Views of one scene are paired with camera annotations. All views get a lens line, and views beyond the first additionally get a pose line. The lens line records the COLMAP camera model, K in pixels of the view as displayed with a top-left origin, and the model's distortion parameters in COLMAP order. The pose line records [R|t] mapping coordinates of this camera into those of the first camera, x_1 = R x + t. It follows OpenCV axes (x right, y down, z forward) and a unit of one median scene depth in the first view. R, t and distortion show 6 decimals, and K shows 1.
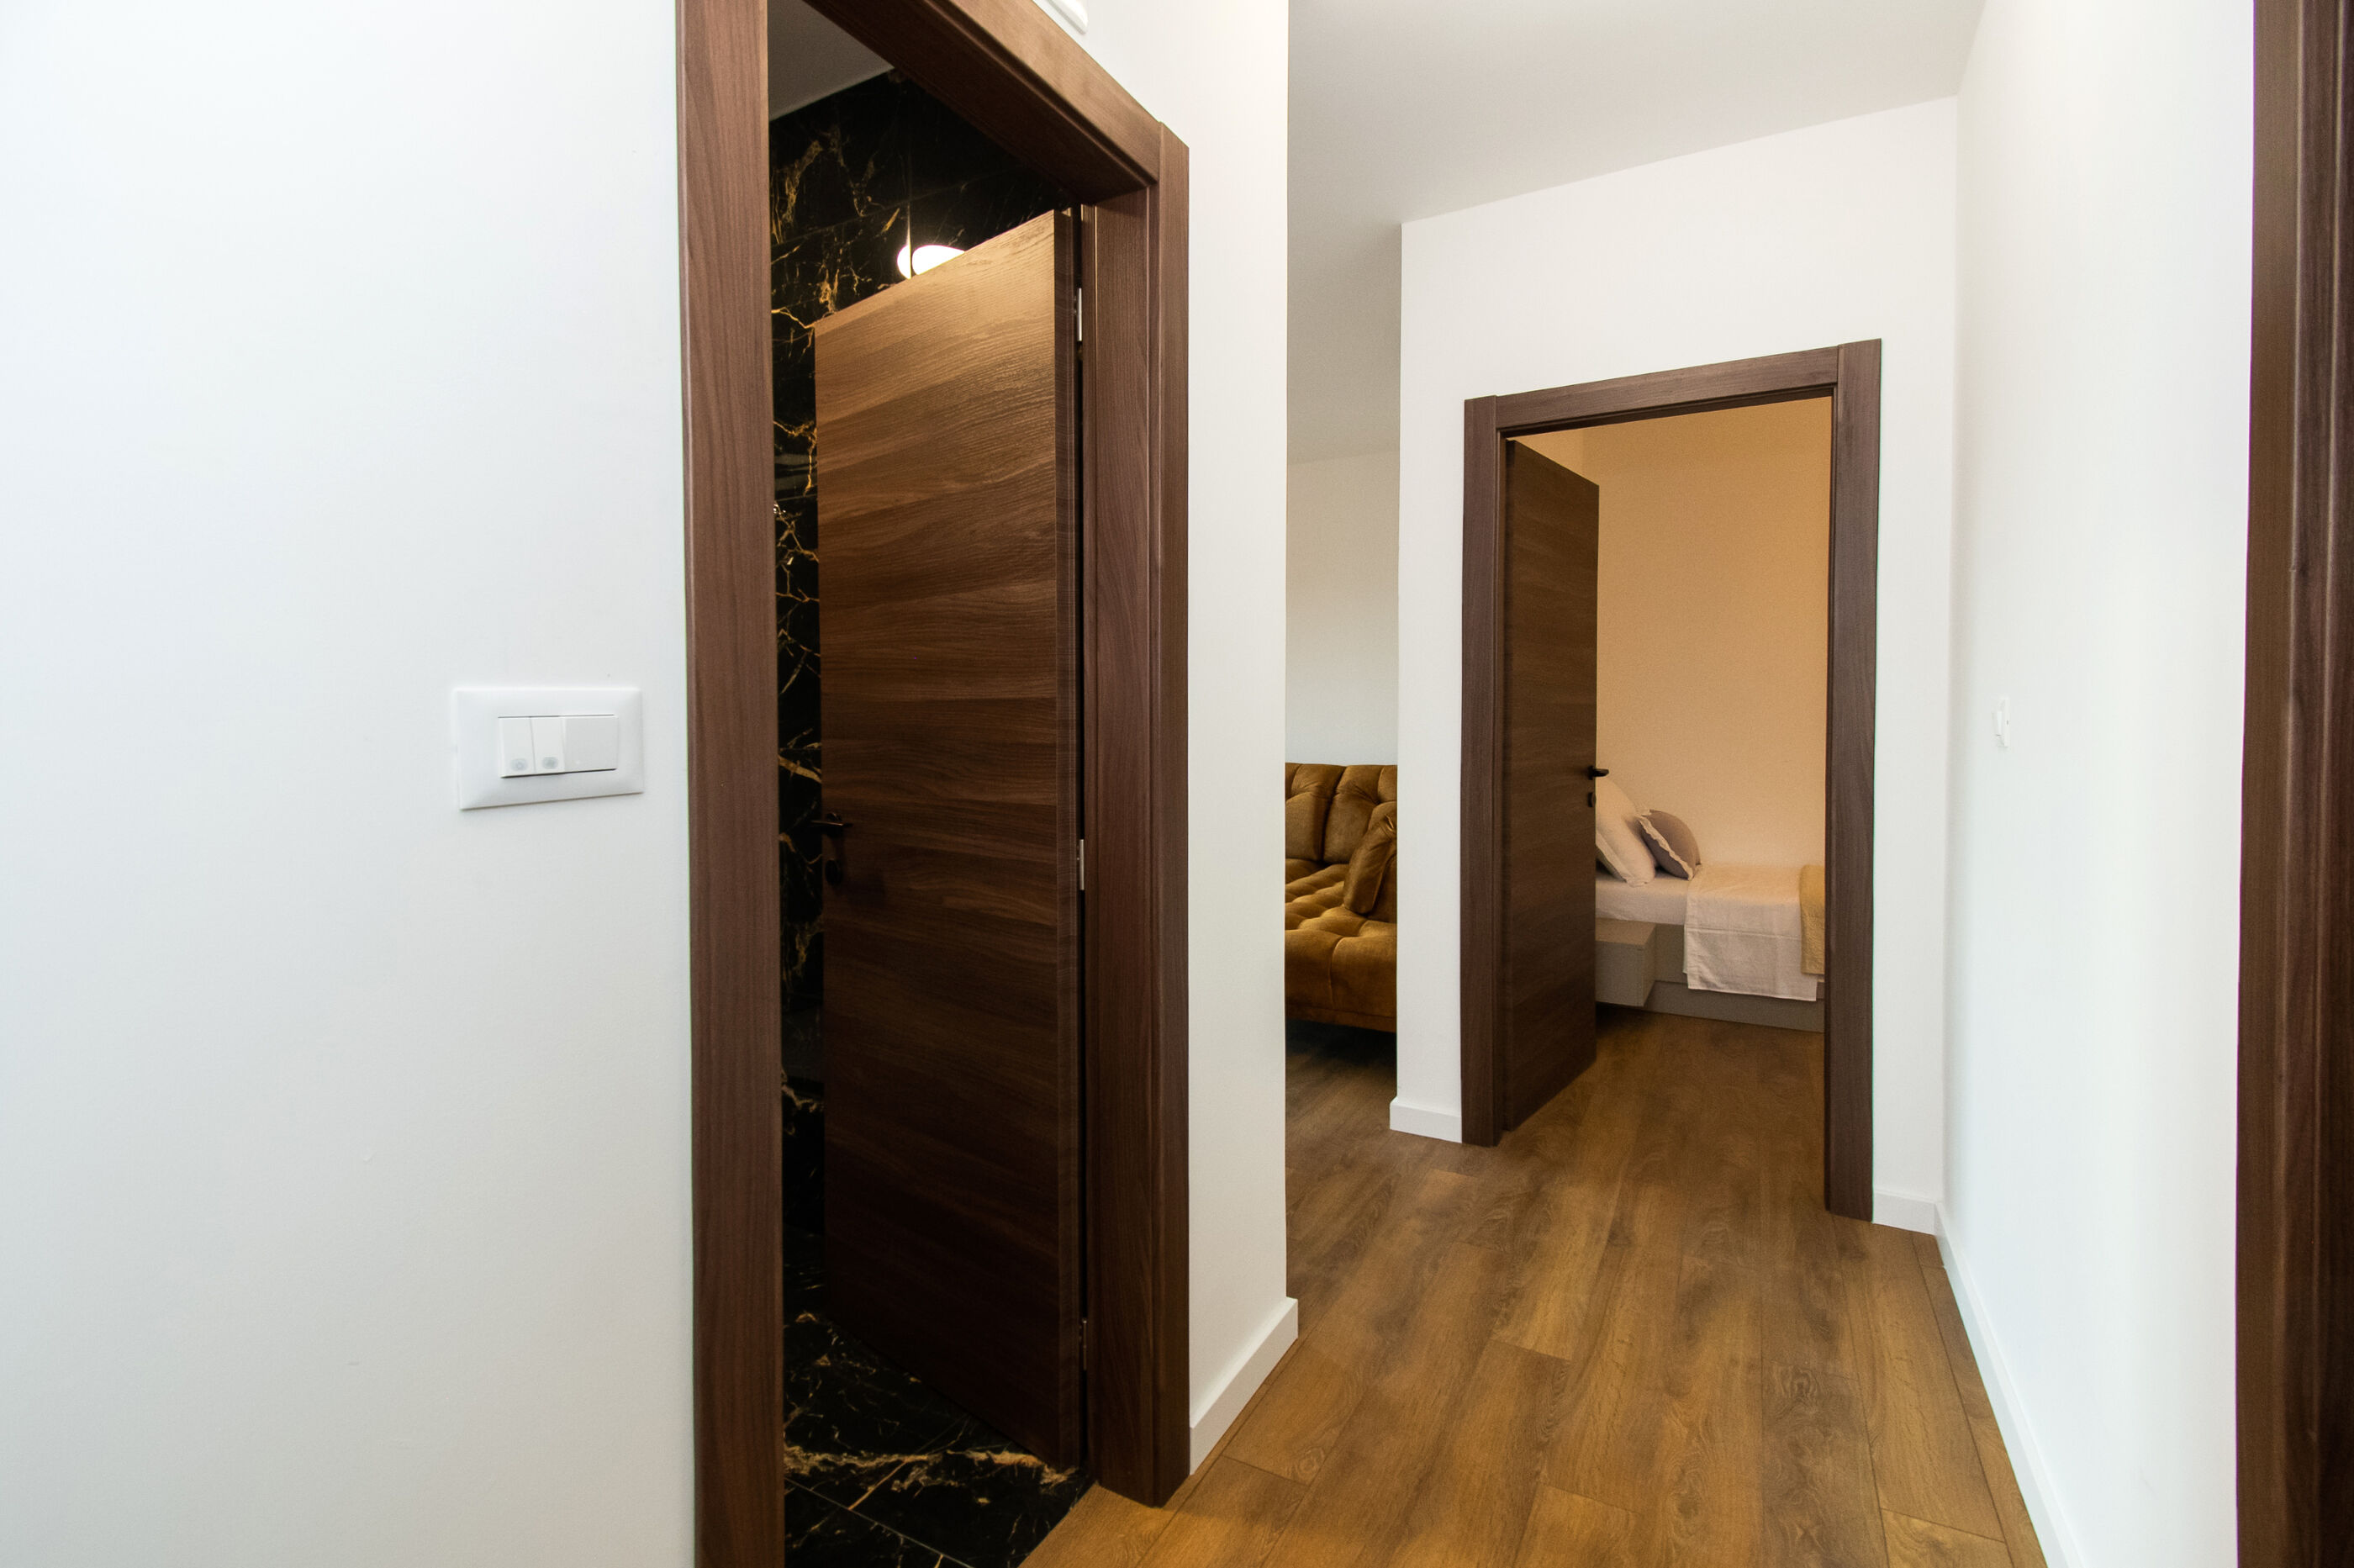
lens RADIAL K [[1059.4, 0, 1177.0], [0, 1059.4, 784.0], [0, 0, 1]] dist [0.004375, -0.015329]
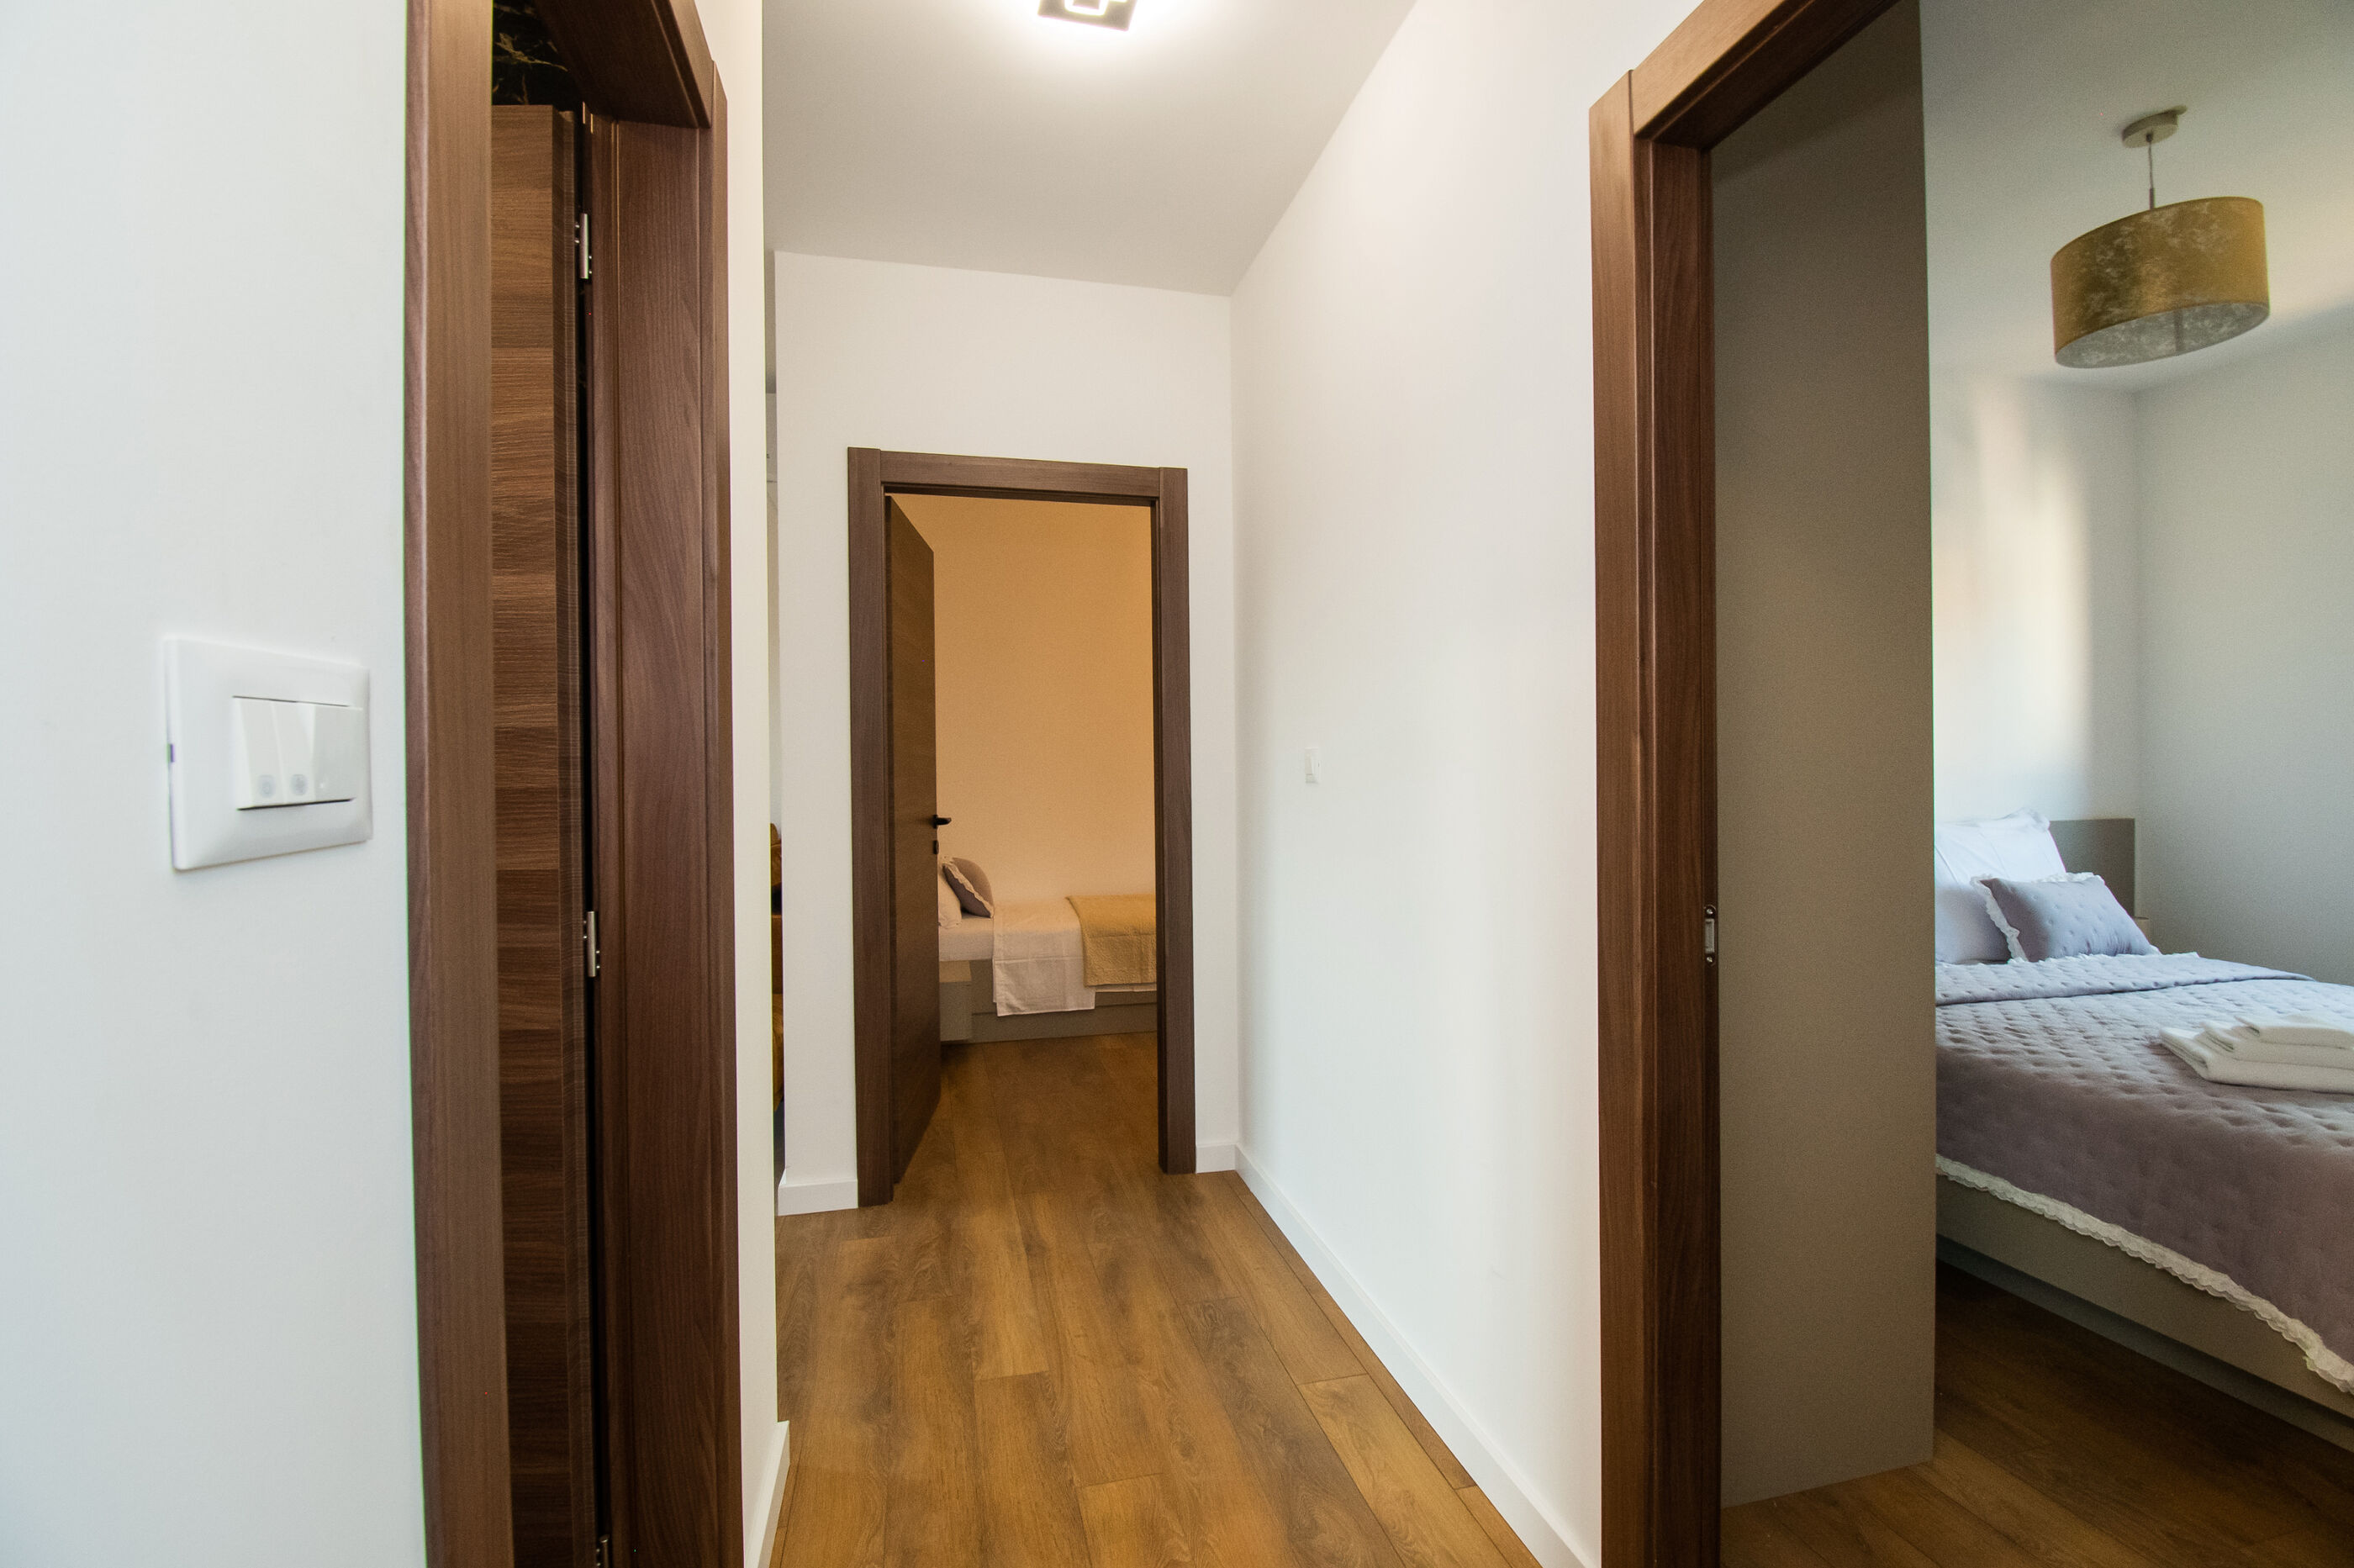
lens RADIAL K [[1045.6, 0, 1208.6], [0, 1045.6, 795.1], [0, 0, 1]] dist [0.037622, -0.043818]
pose [[0.725997, -0.019091, 0.687433, -0.208969], [0.051650, 0.998305, -0.026823, 0.008406], [-0.685756, 0.054980, 0.725752, 0.090713]]
